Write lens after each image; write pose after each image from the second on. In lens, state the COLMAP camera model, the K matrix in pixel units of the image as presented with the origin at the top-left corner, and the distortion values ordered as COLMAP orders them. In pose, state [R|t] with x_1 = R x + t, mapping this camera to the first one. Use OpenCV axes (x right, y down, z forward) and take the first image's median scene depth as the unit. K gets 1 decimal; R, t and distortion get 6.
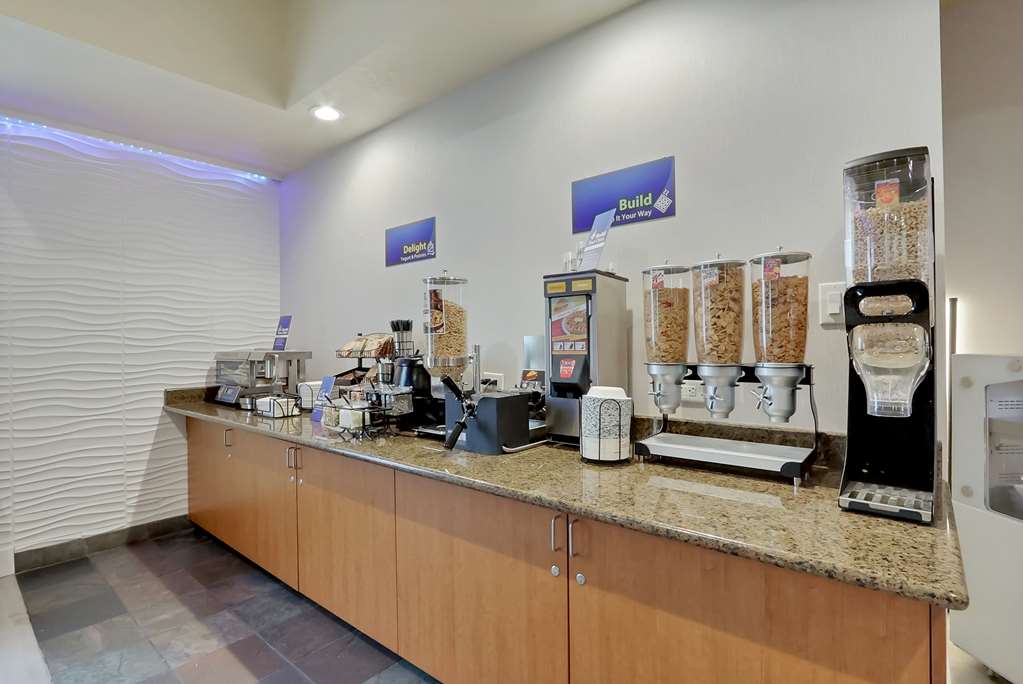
lens RADIAL K [[491.6, 0, 511.5], [0, 491.6, 342.0], [0, 0, 1]] dist [0.002519, 0.000362]
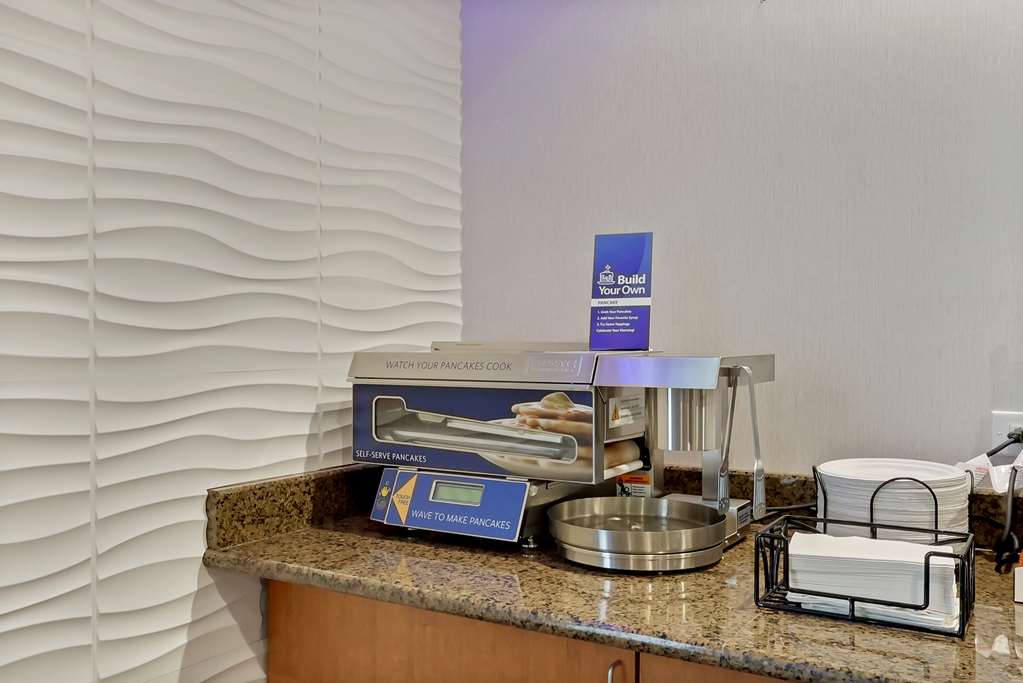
lens RADIAL K [[821.2, 0, 511.5], [0, 821.2, 341.5], [0, 0, 1]] dist [-0.001746, -0.001511]
pose [[0.985864, 0.009896, 0.167253, -0.637412], [-0.011041, 0.999922, 0.005919, 0.009633], [-0.167181, -0.007682, 0.985896, 0.545547]]
